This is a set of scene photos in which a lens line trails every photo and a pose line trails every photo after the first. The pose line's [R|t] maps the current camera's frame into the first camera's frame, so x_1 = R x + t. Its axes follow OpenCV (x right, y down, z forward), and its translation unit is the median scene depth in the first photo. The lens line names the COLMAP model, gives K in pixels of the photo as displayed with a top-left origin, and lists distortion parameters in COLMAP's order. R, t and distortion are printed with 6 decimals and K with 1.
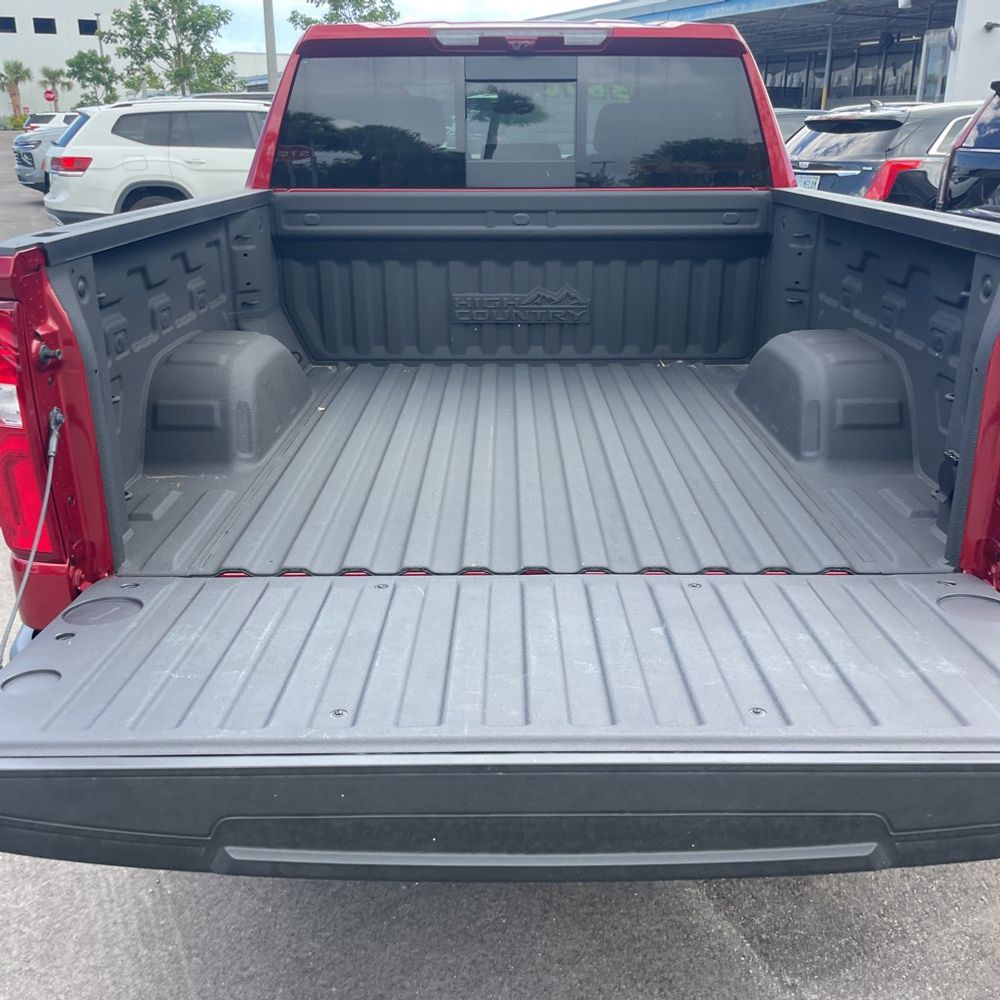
lens RADIAL K [[1004.9, 0, 513.4], [0, 1004.9, 502.3], [0, 0, 1]] dist [0.075519, -0.104677]
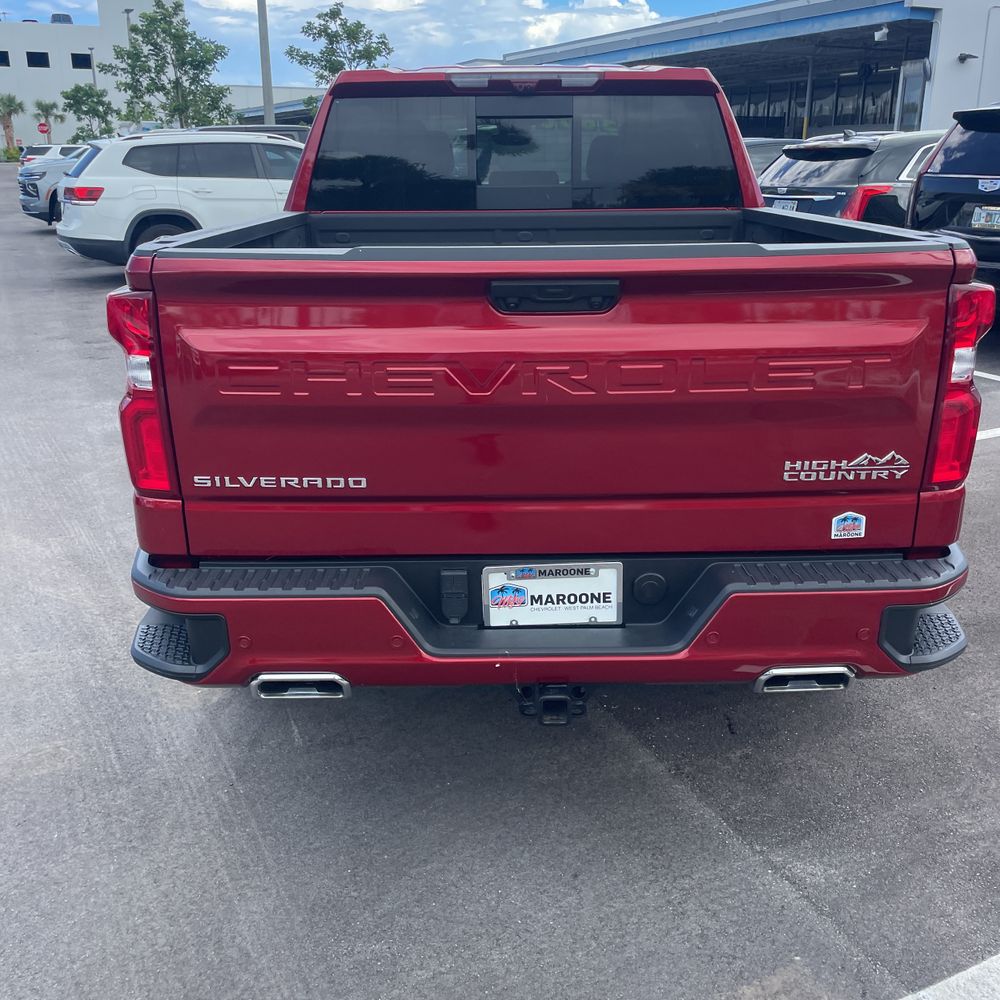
lens RADIAL K [[1013.8, 0, 509.6], [0, 1013.8, 498.6], [0, 0, 1]] dist [0.087508, -0.122770]
pose [[0.999948, -0.007558, 0.006894, -0.012338], [0.007775, 0.999457, -0.032017, 0.033618], [-0.006649, 0.032069, 0.999464, -0.090926]]
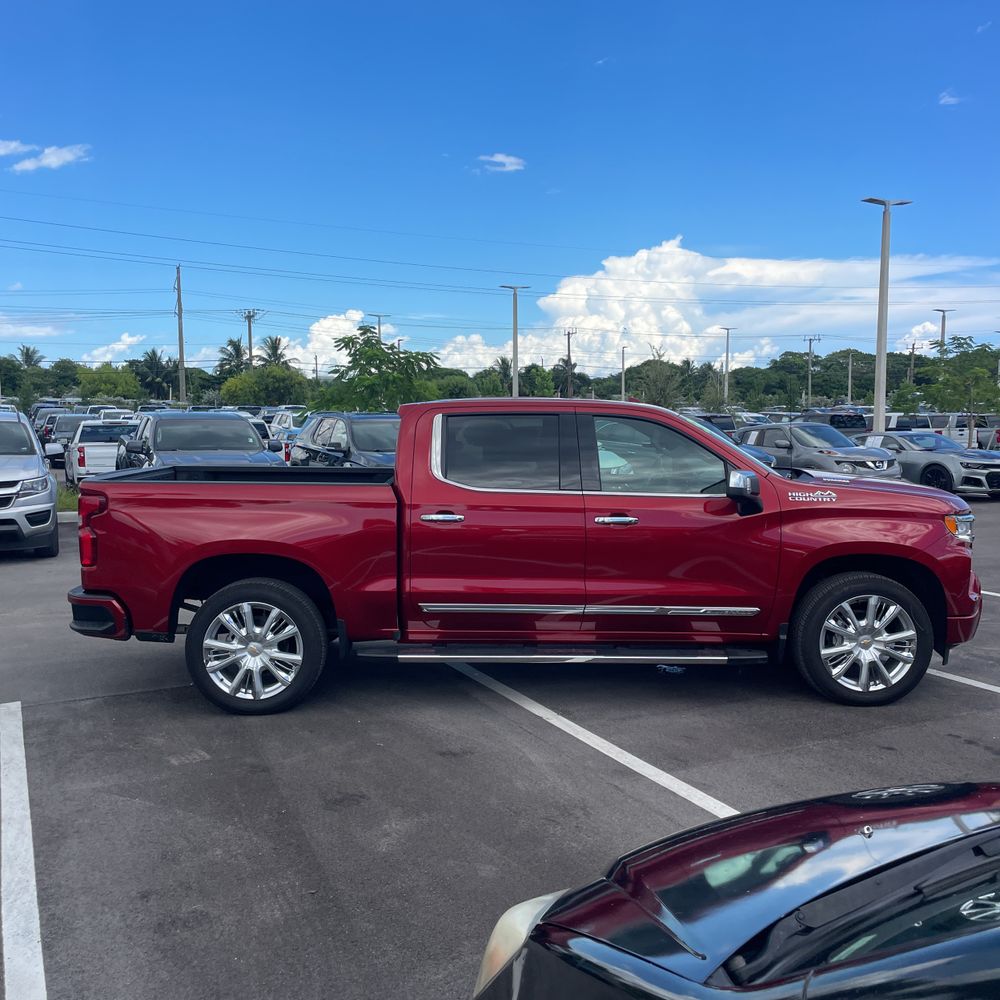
lens RADIAL K [[1013.8, 0, 509.6], [0, 1013.8, 498.6], [0, 0, 1]] dist [0.087508, -0.122770]
pose [[0.019530, 0.090517, -0.995703, 1.324860], [-0.354366, 0.931868, 0.077763, -0.313093], [0.934903, 0.351325, 0.050275, 0.690710]]
